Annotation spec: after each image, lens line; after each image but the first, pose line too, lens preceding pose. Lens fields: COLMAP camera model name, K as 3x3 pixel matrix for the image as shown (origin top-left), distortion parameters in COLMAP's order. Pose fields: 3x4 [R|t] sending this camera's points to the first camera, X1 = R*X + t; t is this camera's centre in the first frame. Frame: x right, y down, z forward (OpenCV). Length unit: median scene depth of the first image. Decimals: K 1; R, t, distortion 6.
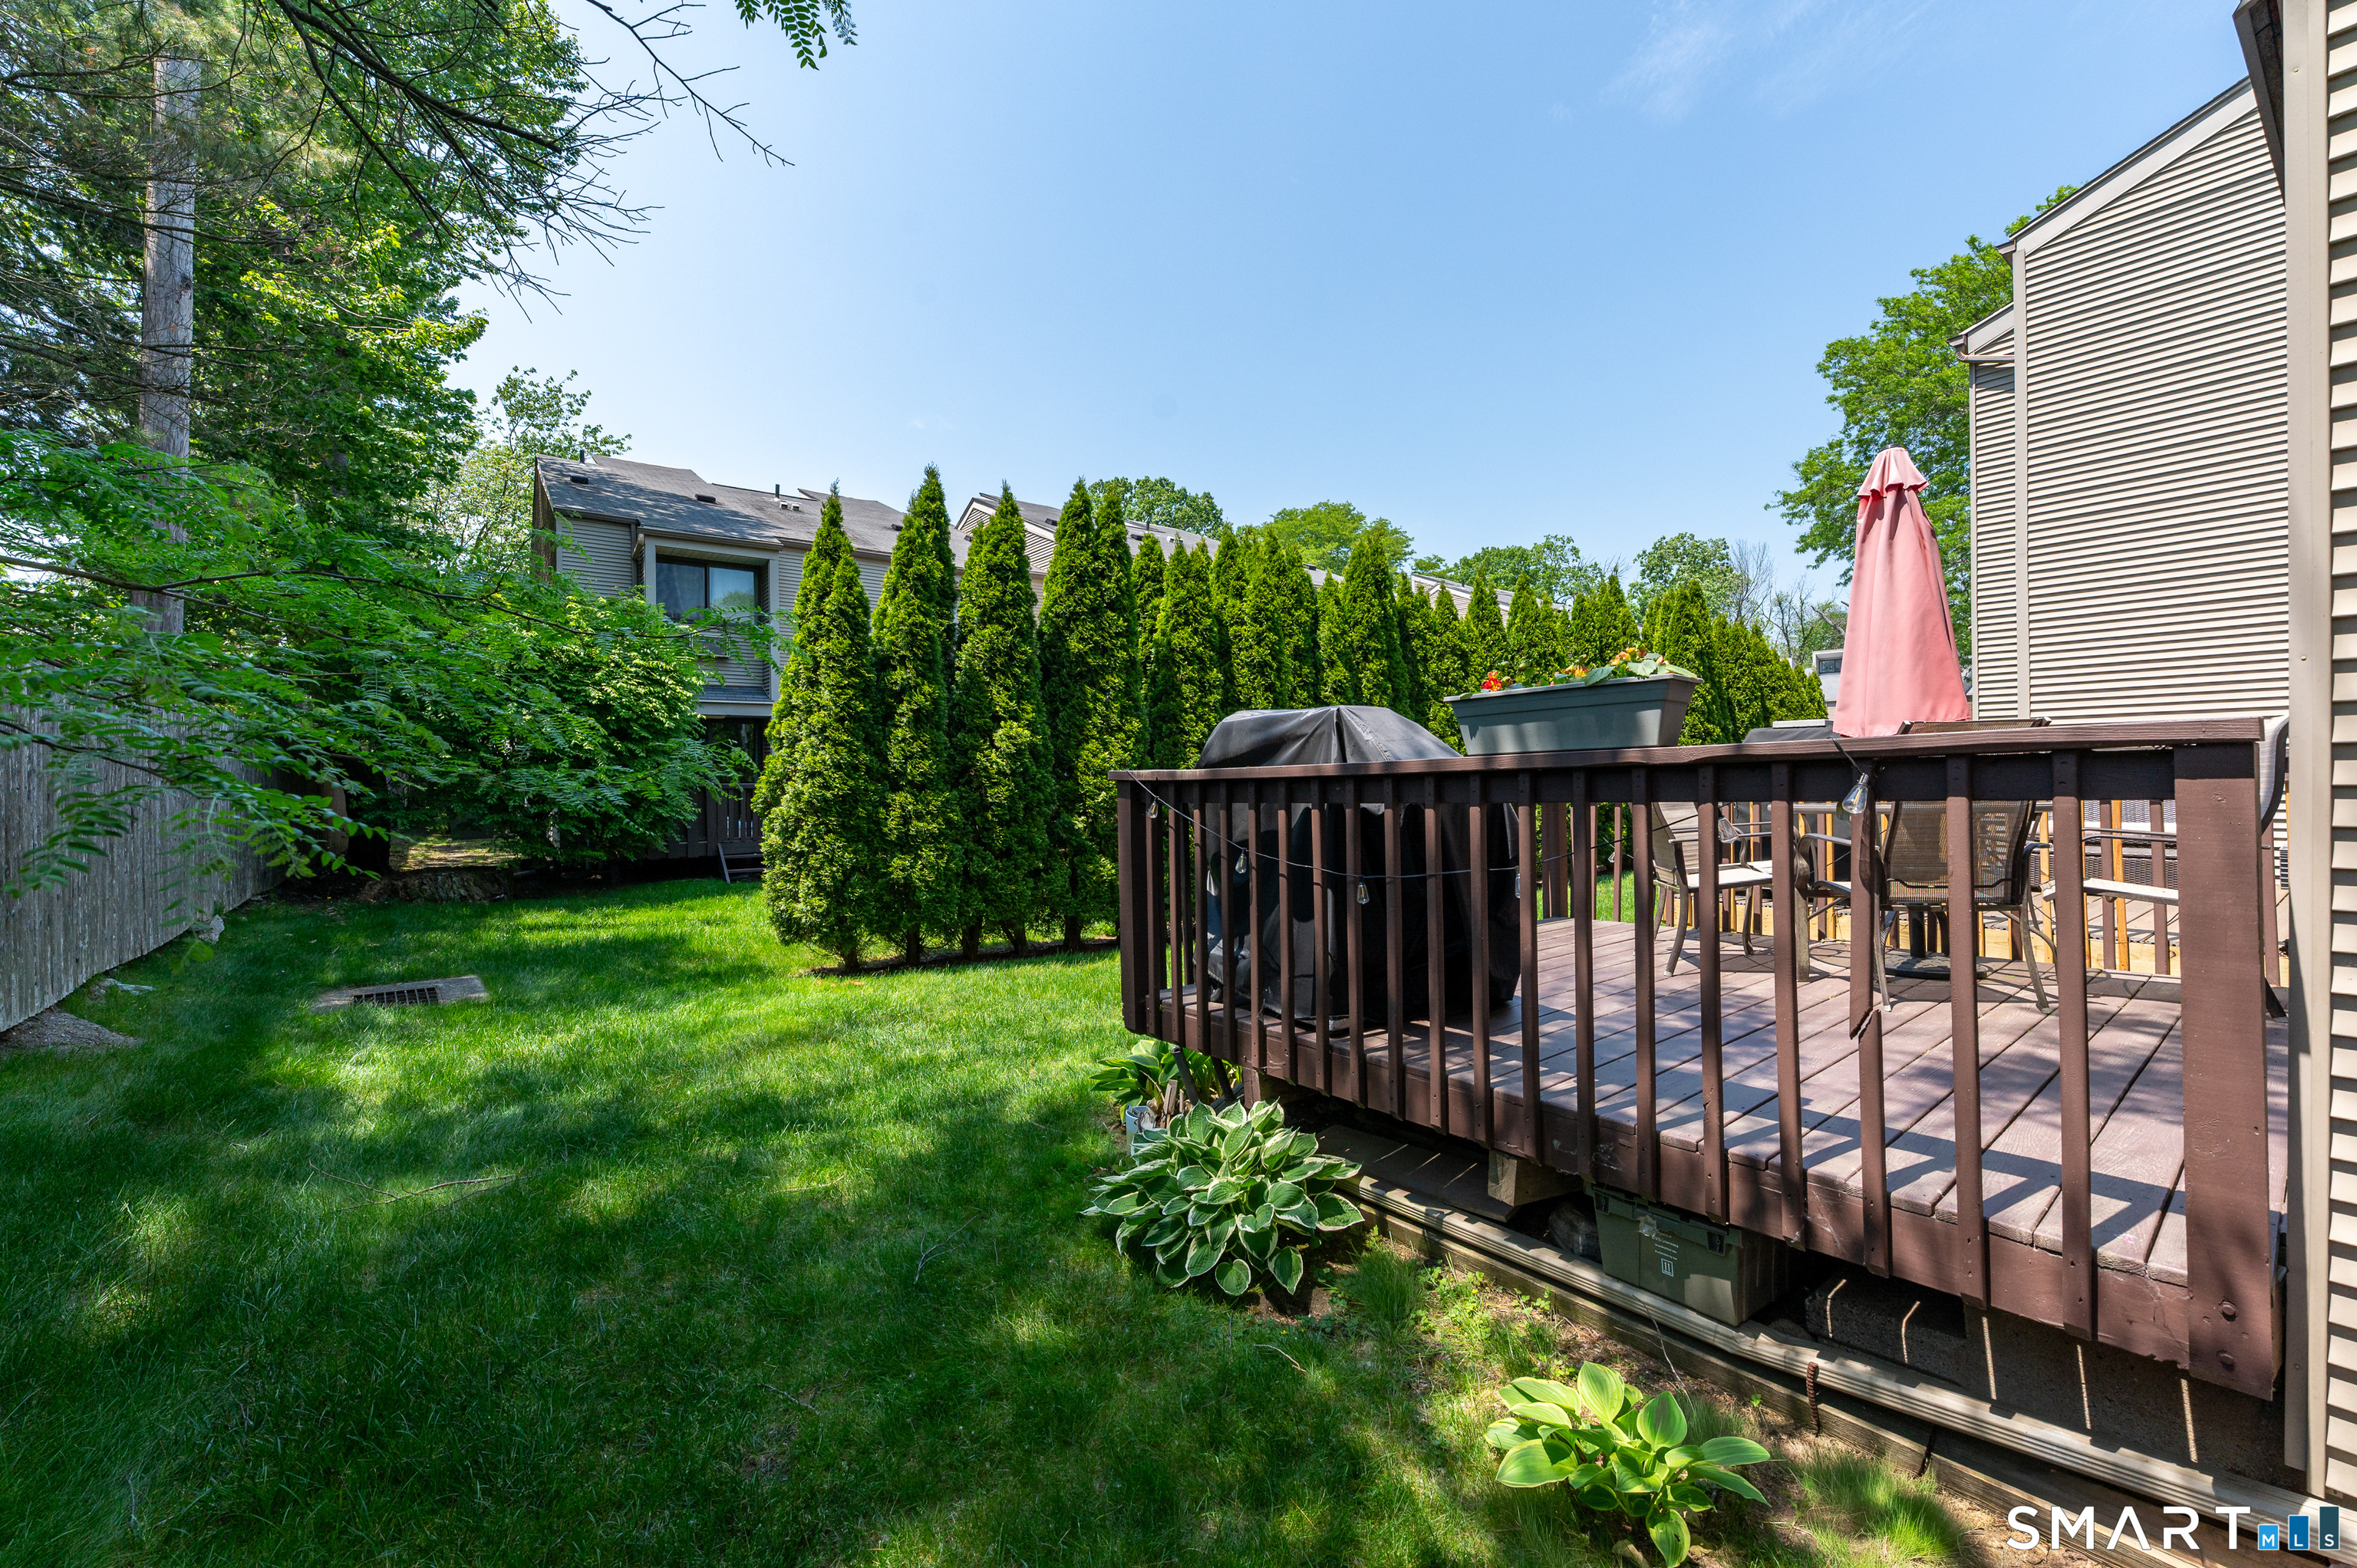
lens RADIAL K [[938.3, 0, 1178.5], [0, 938.3, 784.0], [0, 0, 1]] dist [0.001539, 0.000146]
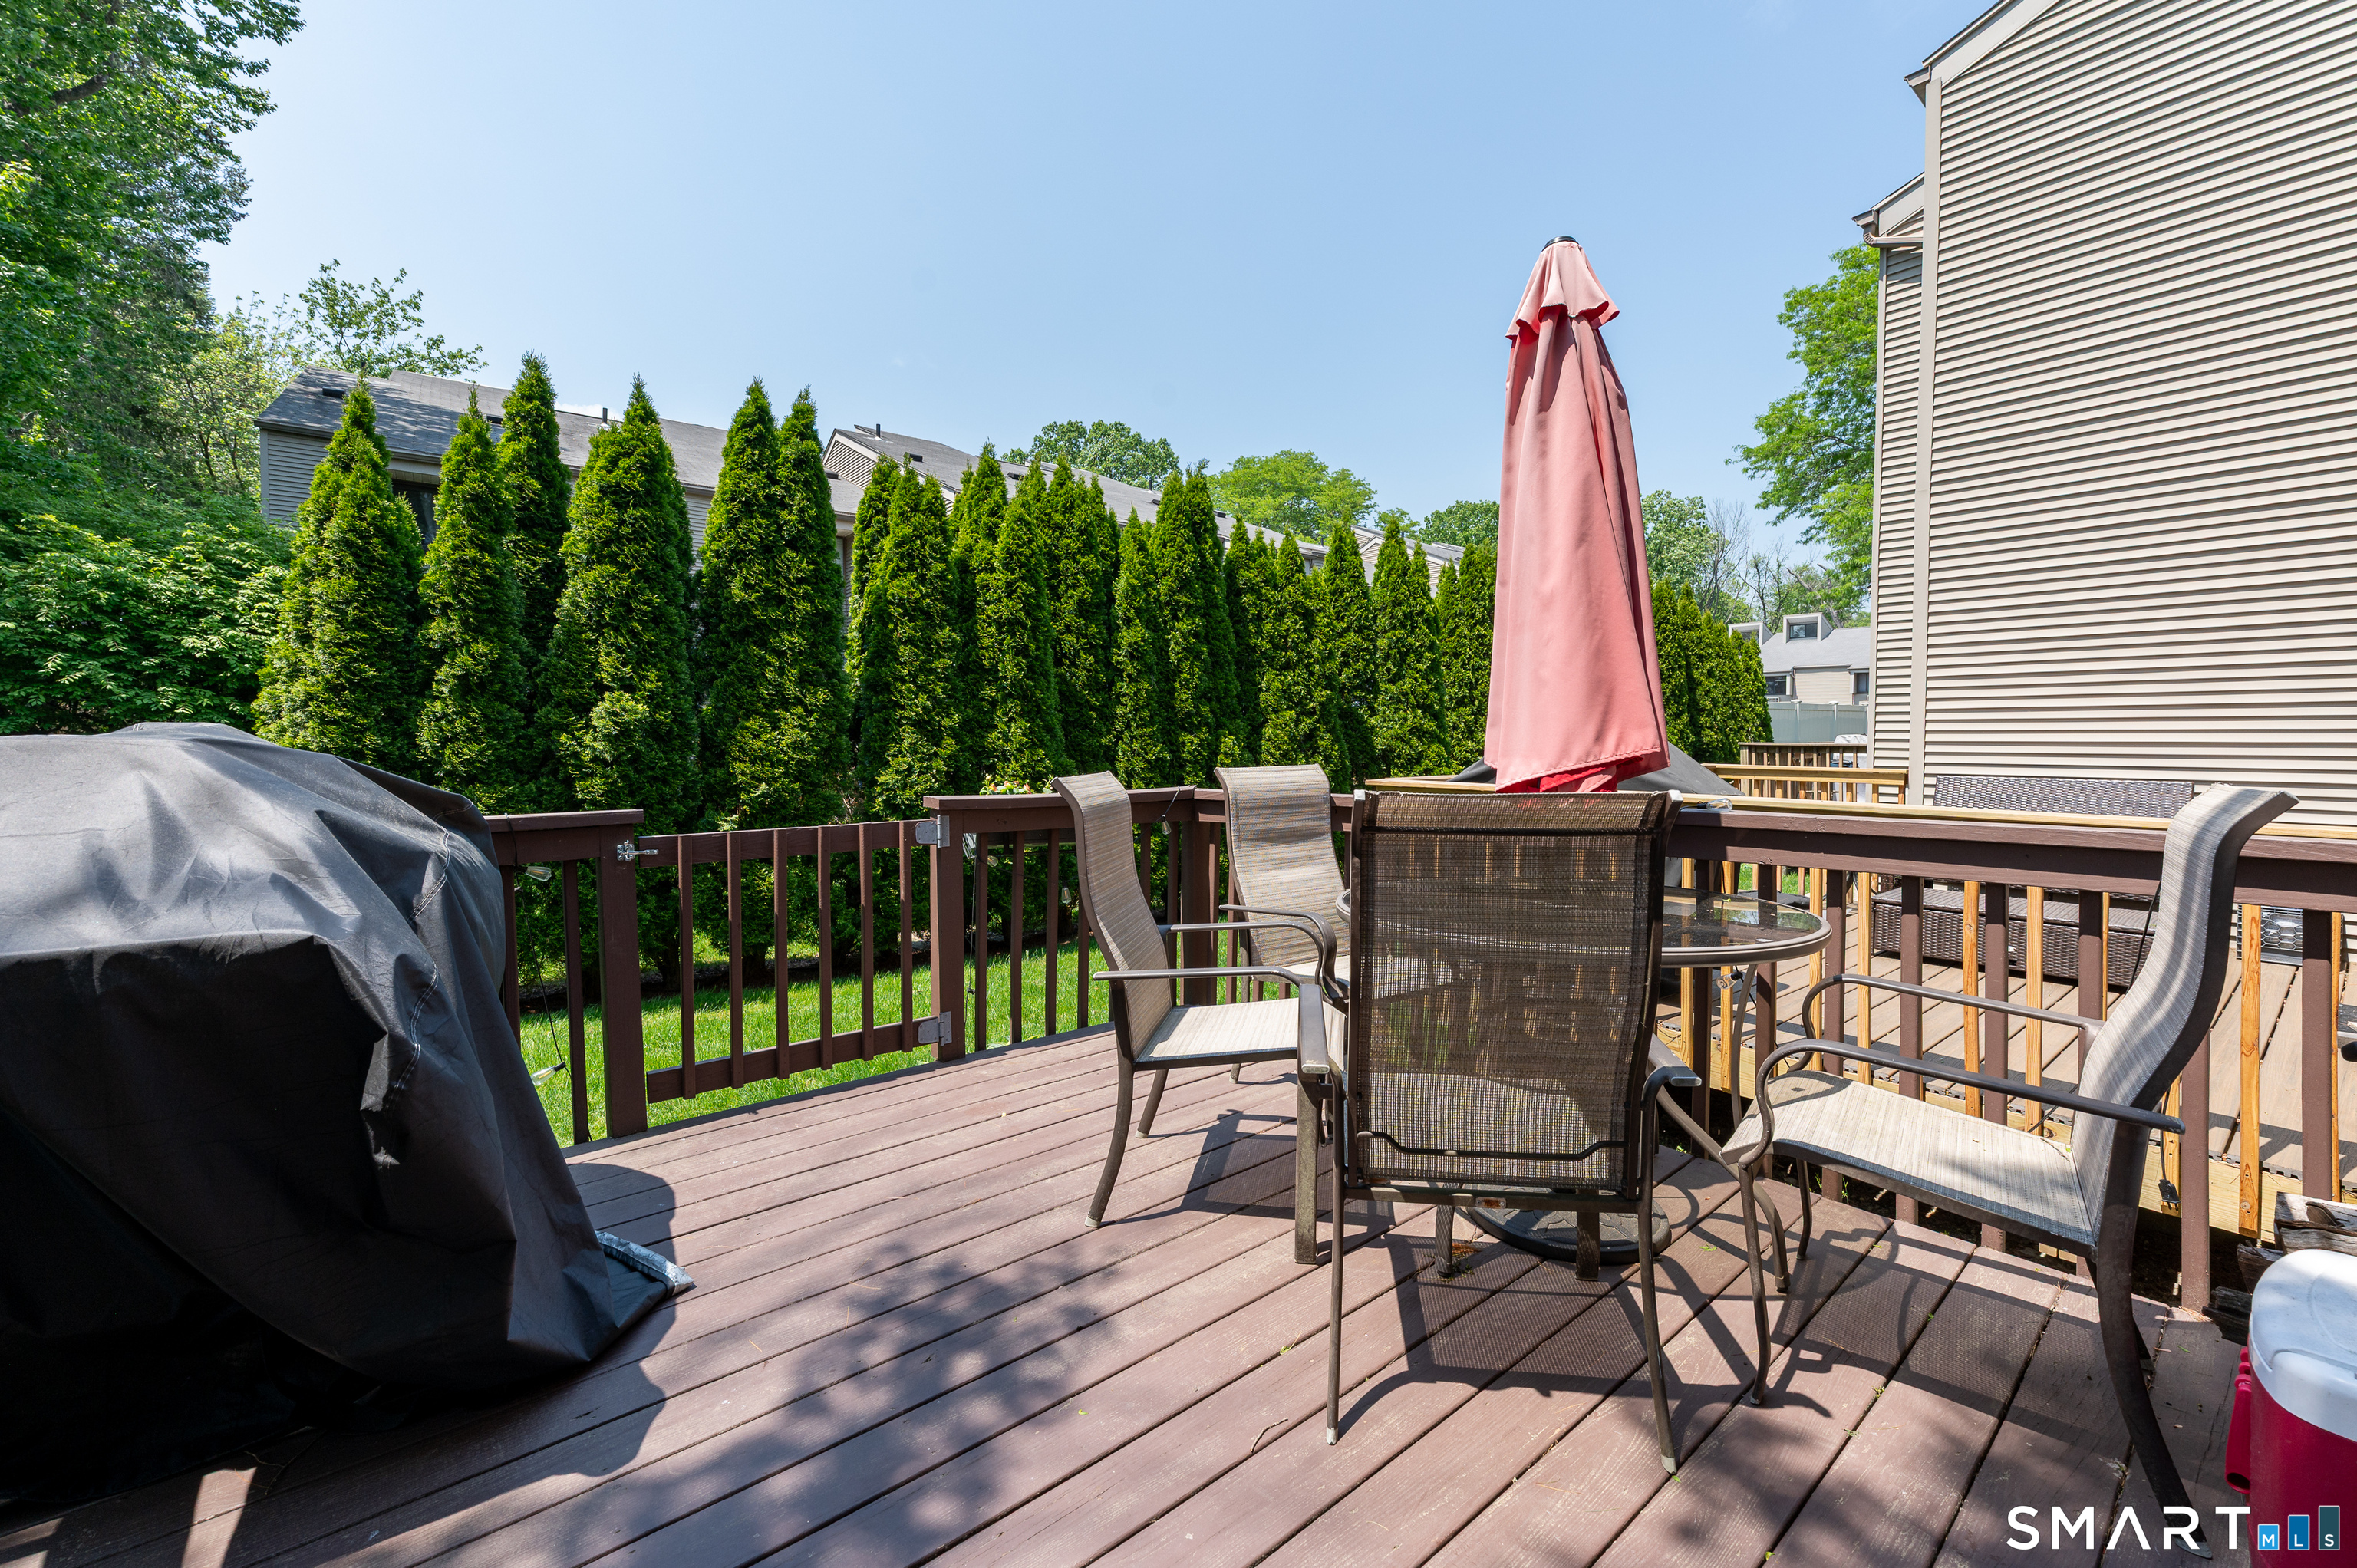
lens RADIAL K [[939.2, 0, 1184.6], [0, 939.2, 746.2], [0, 0, 1]] dist [0.000987, 0.000039]
pose [[0.999736, 0.014900, 0.017469, 0.229516], [-0.015080, 0.999834, 0.010231, -0.032358], [-0.017314, -0.010491, 0.999795, 0.199165]]
